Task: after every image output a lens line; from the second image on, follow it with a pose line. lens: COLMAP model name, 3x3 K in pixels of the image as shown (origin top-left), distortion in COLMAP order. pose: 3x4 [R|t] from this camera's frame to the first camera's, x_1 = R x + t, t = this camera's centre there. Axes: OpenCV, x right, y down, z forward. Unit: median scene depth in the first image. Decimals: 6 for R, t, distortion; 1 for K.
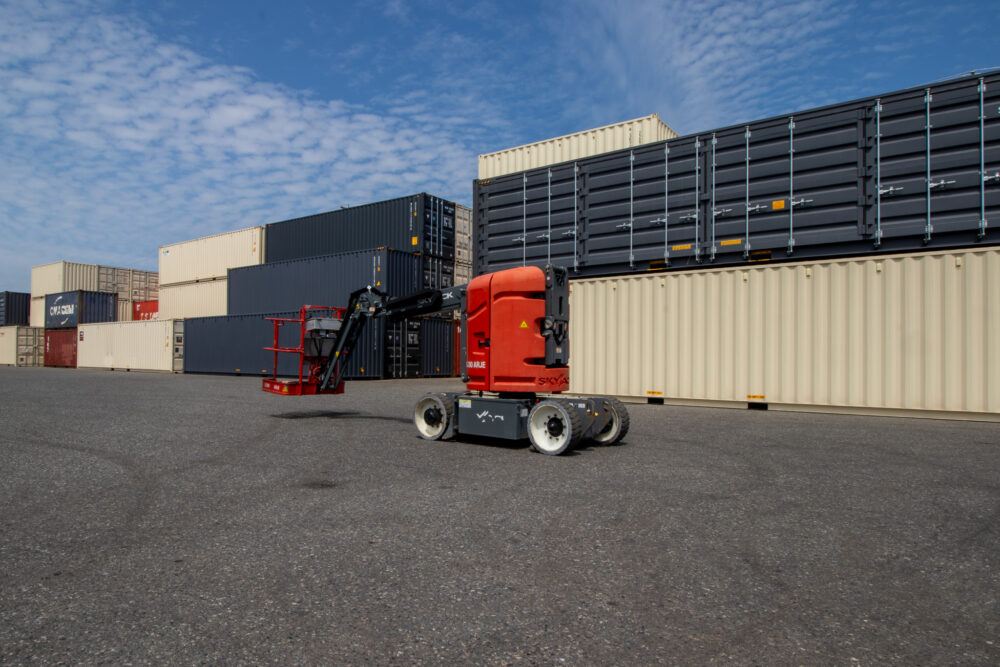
lens RADIAL K [[574.6, 0, 471.2], [0, 574.6, 359.2], [0, 0, 1]] dist [-0.011994, -0.007944]
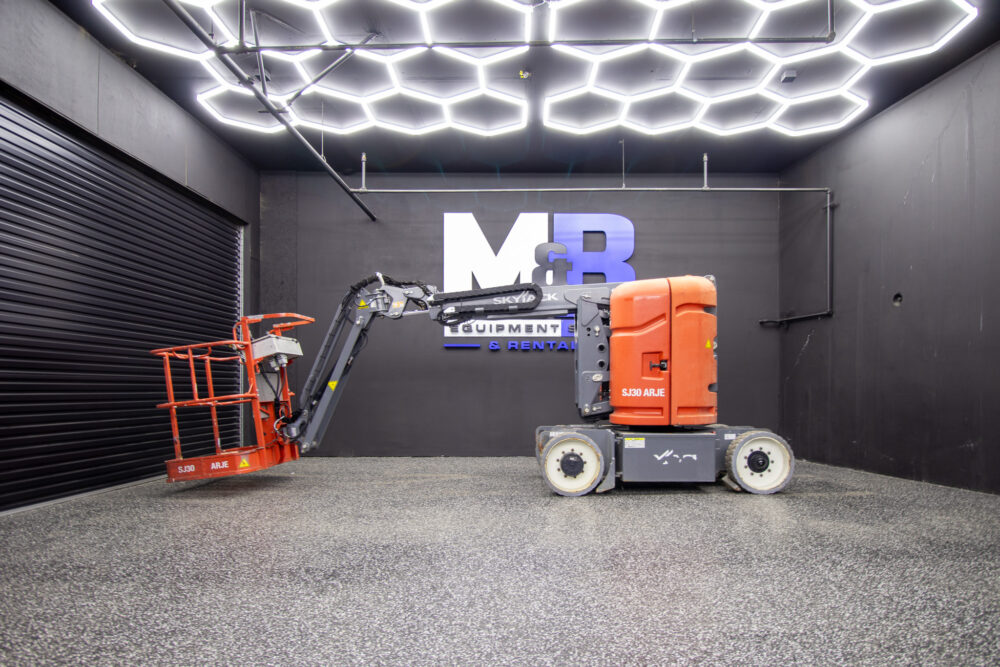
lens RADIAL K [[539.4, 0, 520.3], [0, 539.4, 401.5], [0, 0, 1]] dist [0.002383, -0.008129]
pose [[0.758728, -0.023870, 0.650970, -0.290822], [0.008012, 0.999595, 0.027315, -0.000027], [-0.651358, -0.015509, 0.758612, 0.265470]]
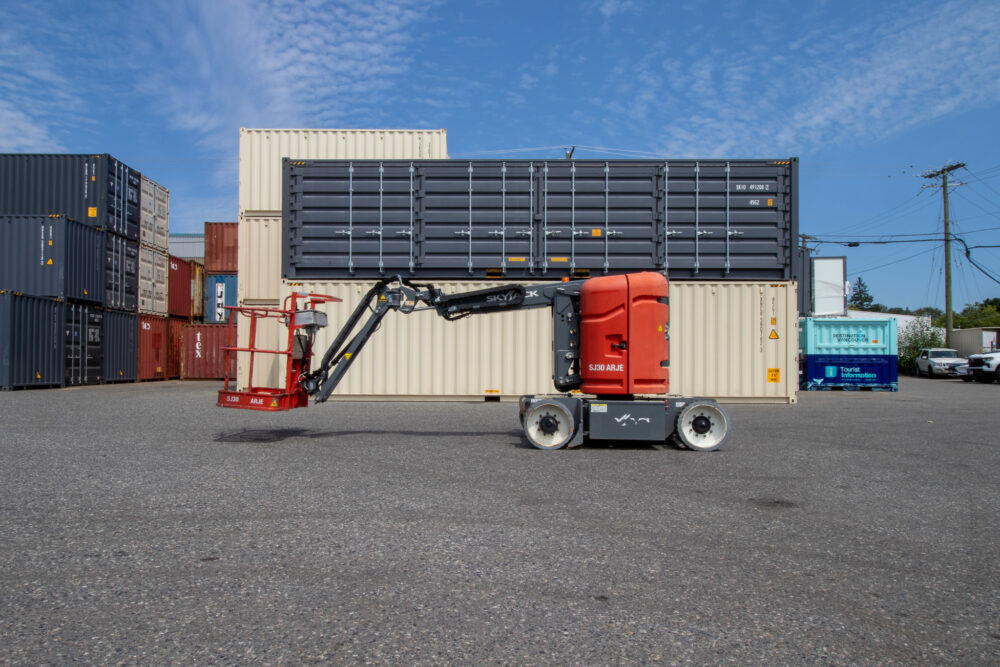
lens RADIAL K [[574.6, 0, 456.7], [0, 574.6, 353.0], [0, 0, 1]] dist [-0.011994, -0.007944]
pose [[0.815933, 0.004226, 0.578131, -0.371034], [0.002421, 0.999940, -0.010726, -0.002887], [-0.578141, 0.010151, 0.815873, 0.168098]]
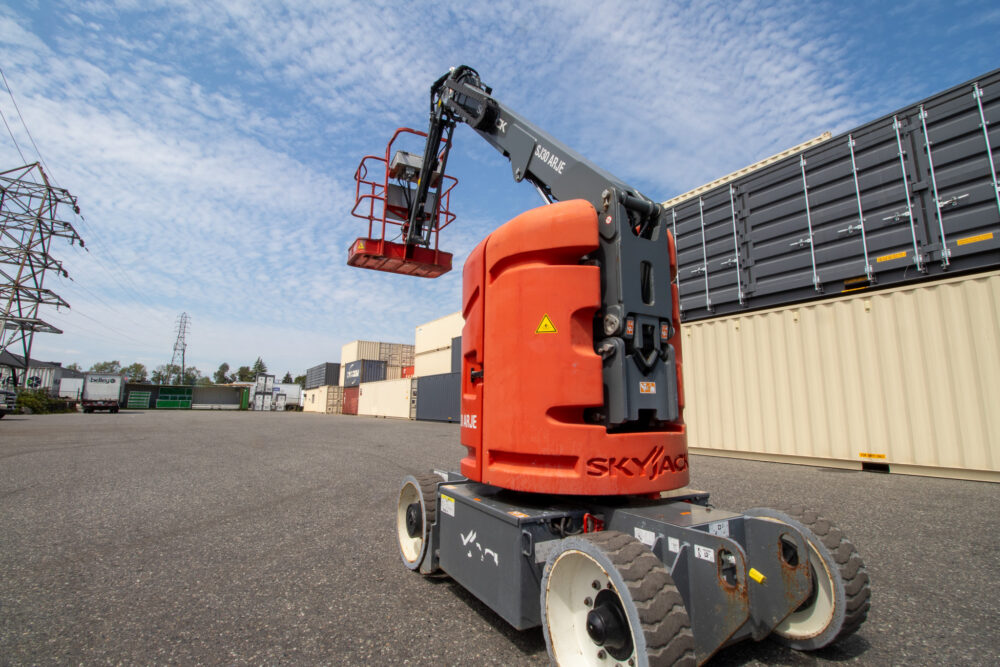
lens RADIAL K [[450.3, 0, 507.2], [0, 450.3, 334.1], [0, 0, 1]] dist [-0.016501, -0.003798]
pose [[0.943810, -0.053497, -0.326130, 0.078608], [-0.000978, 0.986355, -0.164627, -0.000132], [0.330487, 0.155696, 0.930880, 0.315530]]
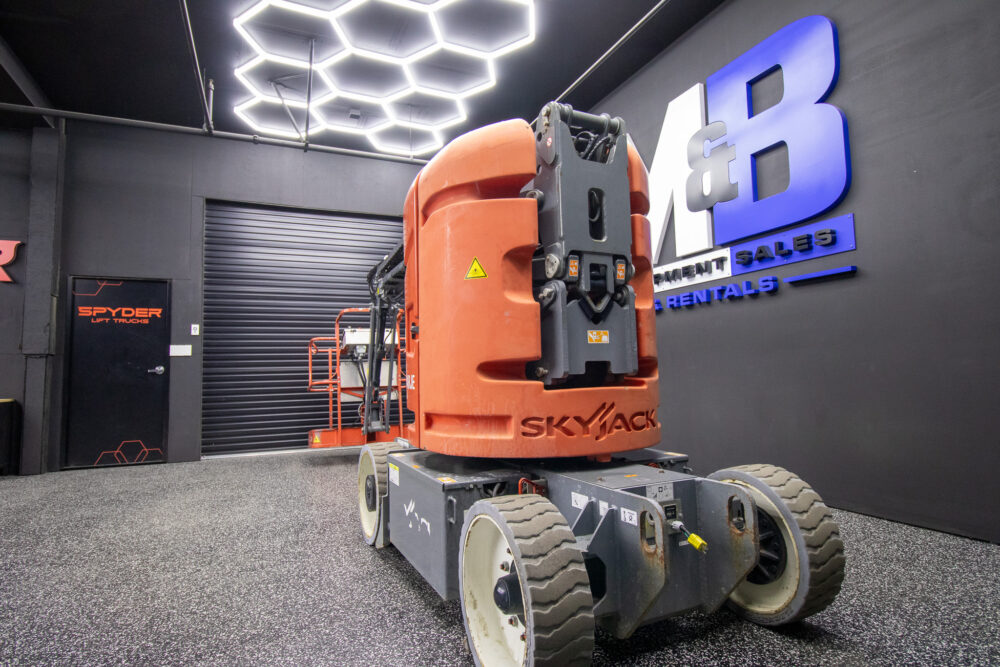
lens RADIAL K [[539.4, 0, 510.3], [0, 539.4, 332.6], [0, 0, 1]] dist [0.002383, -0.008129]
pose [[0.917080, -0.058465, -0.394395, 0.112177], [0.029573, 0.996440, -0.078946, 0.003170], [0.397606, 0.060737, 0.915544, 0.320153]]
